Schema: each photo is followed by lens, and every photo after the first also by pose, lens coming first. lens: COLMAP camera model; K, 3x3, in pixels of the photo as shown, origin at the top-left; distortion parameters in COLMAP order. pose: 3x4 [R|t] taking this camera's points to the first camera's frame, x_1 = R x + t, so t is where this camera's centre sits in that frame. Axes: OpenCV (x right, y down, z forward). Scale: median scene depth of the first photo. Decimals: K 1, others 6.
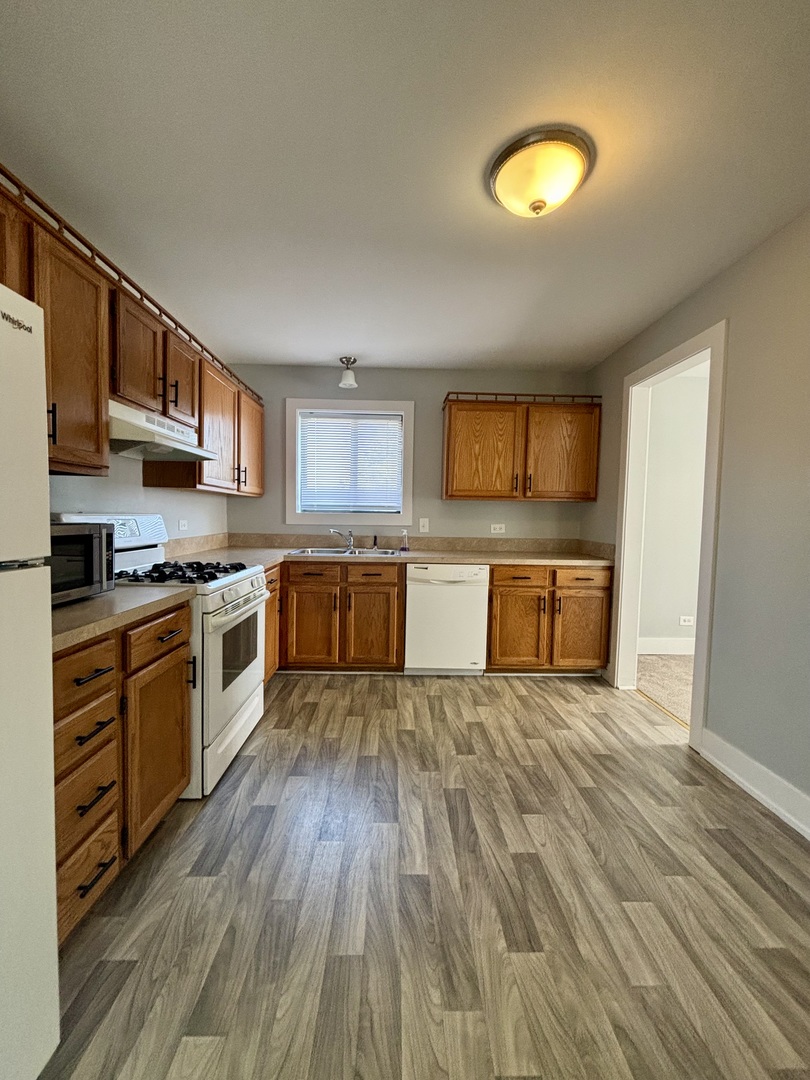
lens RADIAL K [[427.8, 0, 405.0], [0, 427.8, 540.0], [0, 0, 1]] dist [0.000801, 0.000106]
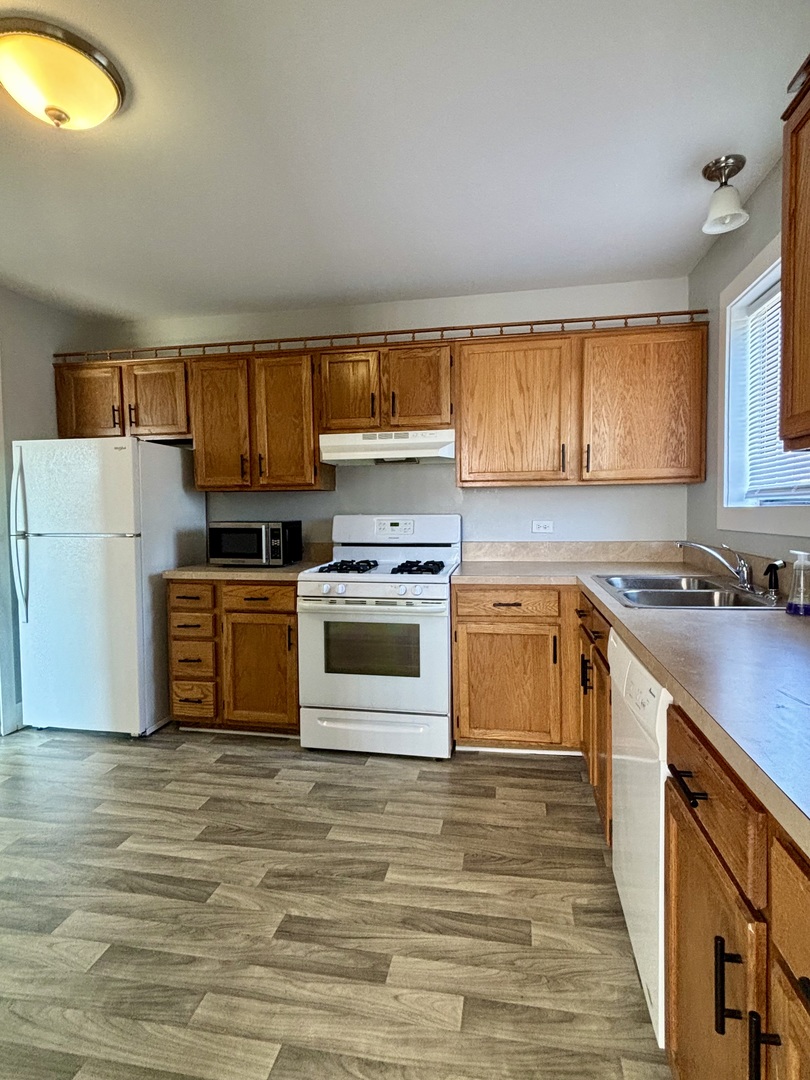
lens RADIAL K [[566.5, 0, 405.0], [0, 566.5, 540.0], [0, 0, 1]] dist [-0.000688, -0.000157]
pose [[-0.209318, 0.021086, -0.977620, 1.499148], [-0.042565, 0.998623, 0.030653, -0.042423], [0.976921, 0.048029, -0.208132, 1.484417]]
